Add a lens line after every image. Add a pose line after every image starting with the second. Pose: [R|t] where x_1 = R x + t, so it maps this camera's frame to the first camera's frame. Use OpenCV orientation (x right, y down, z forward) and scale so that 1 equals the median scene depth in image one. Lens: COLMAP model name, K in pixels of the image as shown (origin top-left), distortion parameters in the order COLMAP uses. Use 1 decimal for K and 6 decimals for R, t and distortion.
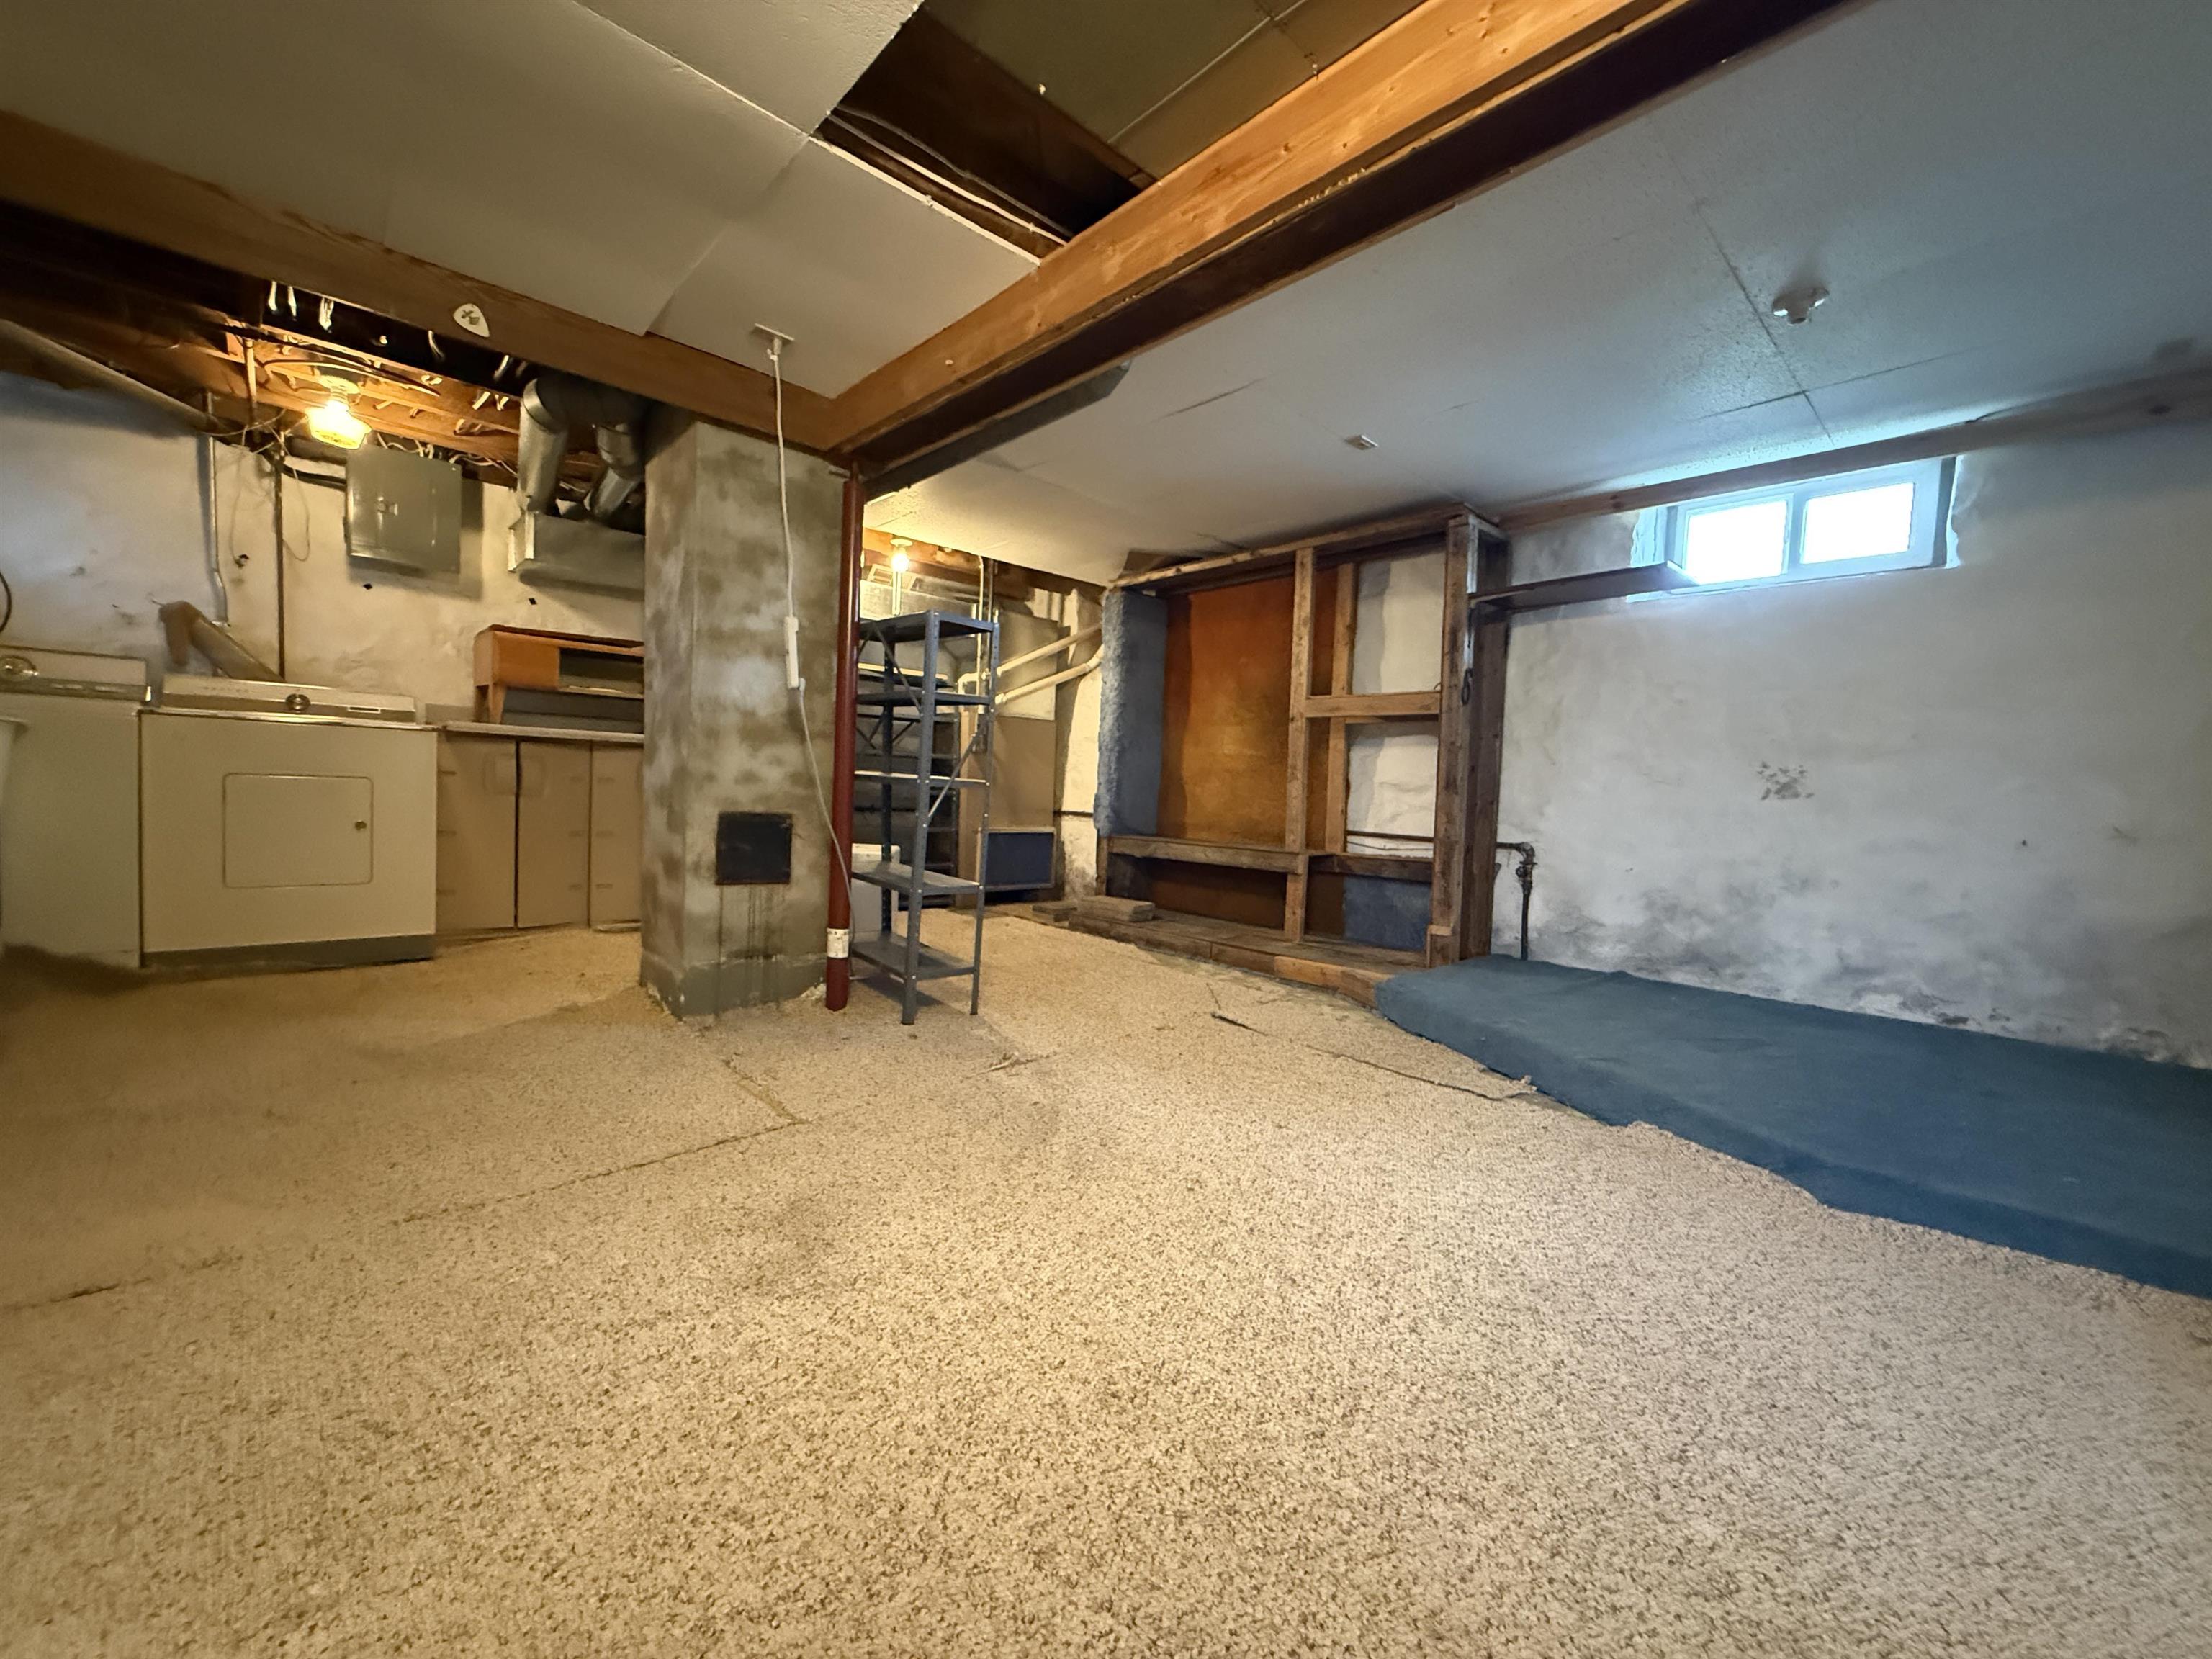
lens RADIAL K [[880.7, 0, 1100.1], [0, 880.7, 828.4], [0, 0, 1]] dist [0.000192, -0.000290]
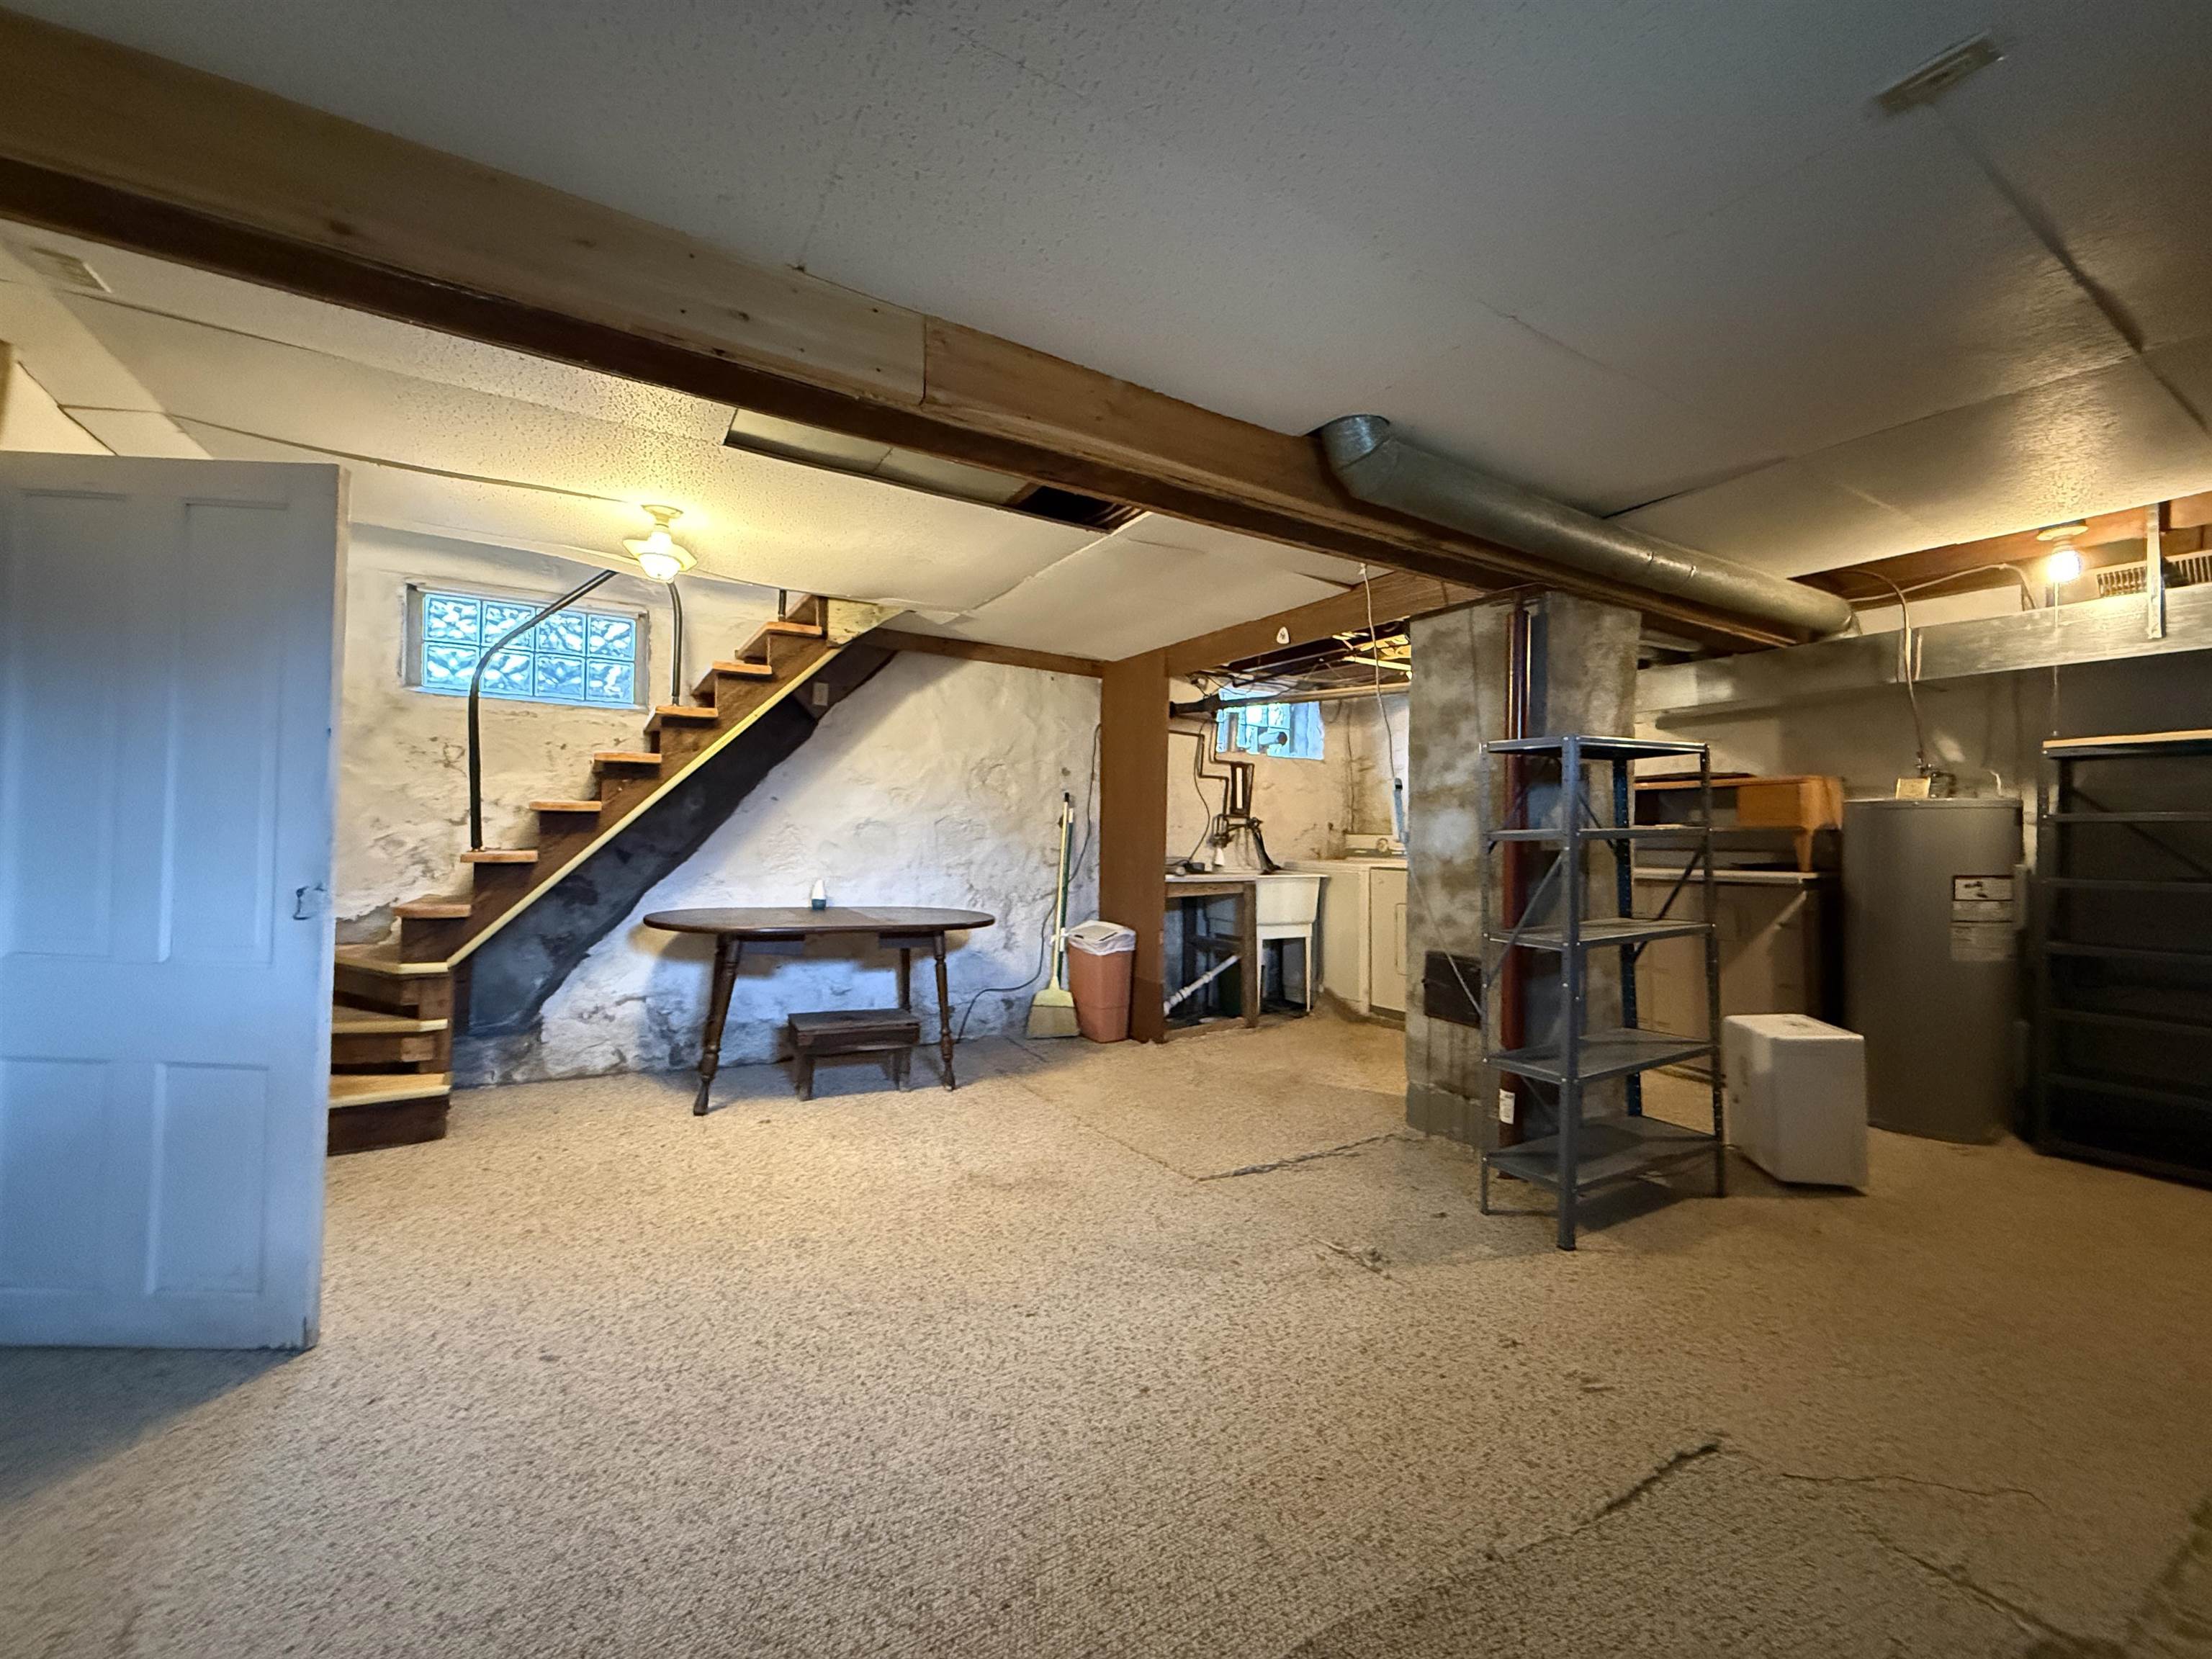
lens RADIAL K [[880.7, 0, 1100.1], [0, 880.7, 828.4], [0, 0, 1]] dist [0.000192, -0.000290]
pose [[-0.205103, -0.057055, -0.977076, 0.762303], [-0.064056, 0.996942, -0.044768, -0.097107], [0.976642, 0.053405, -0.208130, 0.819595]]
